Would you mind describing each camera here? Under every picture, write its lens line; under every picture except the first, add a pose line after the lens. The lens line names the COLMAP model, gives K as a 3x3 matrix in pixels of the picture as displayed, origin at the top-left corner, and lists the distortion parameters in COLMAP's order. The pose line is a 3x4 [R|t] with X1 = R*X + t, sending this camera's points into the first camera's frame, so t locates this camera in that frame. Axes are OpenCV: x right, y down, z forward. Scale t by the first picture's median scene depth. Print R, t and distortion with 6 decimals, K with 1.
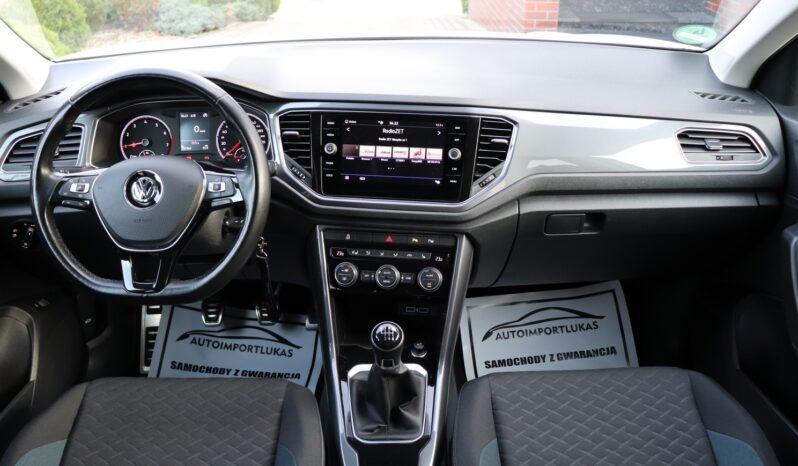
lens RADIAL K [[652.2, 0, 379.7], [0, 652.2, 238.2], [0, 0, 1]] dist [-0.170130, 0.131786]
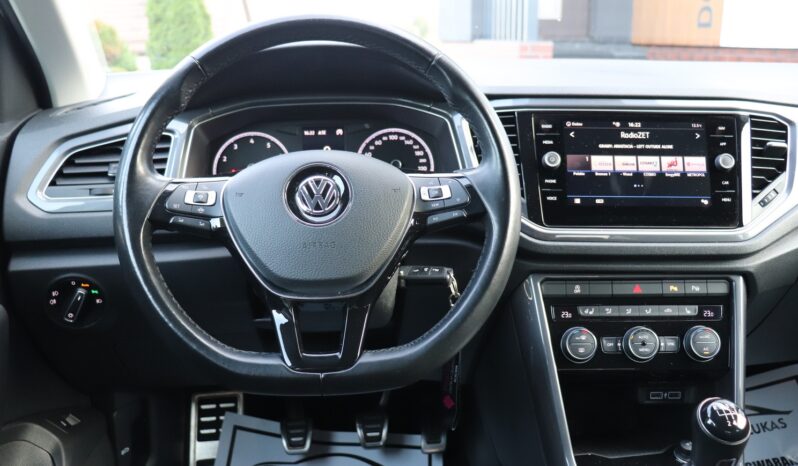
lens RADIAL K [[652.2, 0, 378.2], [0, 652.2, 235.2], [0, 0, 1]] dist [-0.170130, 0.131786]
pose [[0.996864, -0.023912, 0.075439, -0.305284], [0.039834, 0.975305, -0.217239, 0.080367], [-0.068381, 0.219562, 0.973199, 0.348949]]
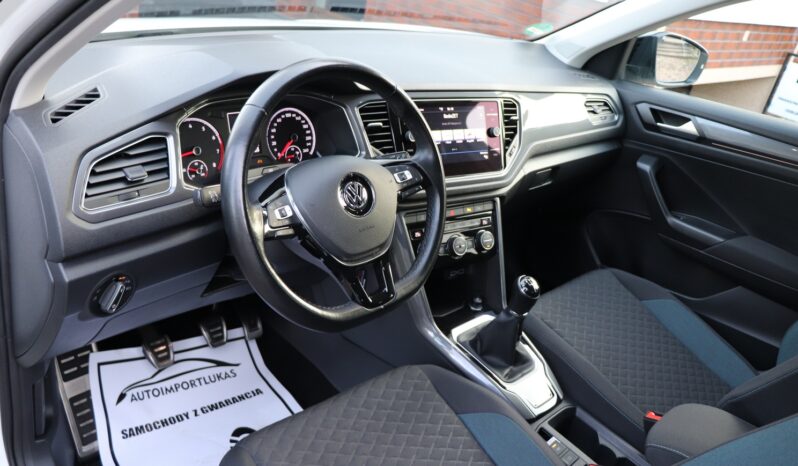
lens RADIAL K [[652.2, 0, 395.8], [0, 652.2, 235.9], [0, 0, 1]] dist [-0.170130, 0.131786]
pose [[0.716271, -0.190585, 0.671292, -0.803446], [0.179564, 0.979926, 0.086614, -0.073432], [-0.674324, 0.058501, 0.736115, 0.245781]]
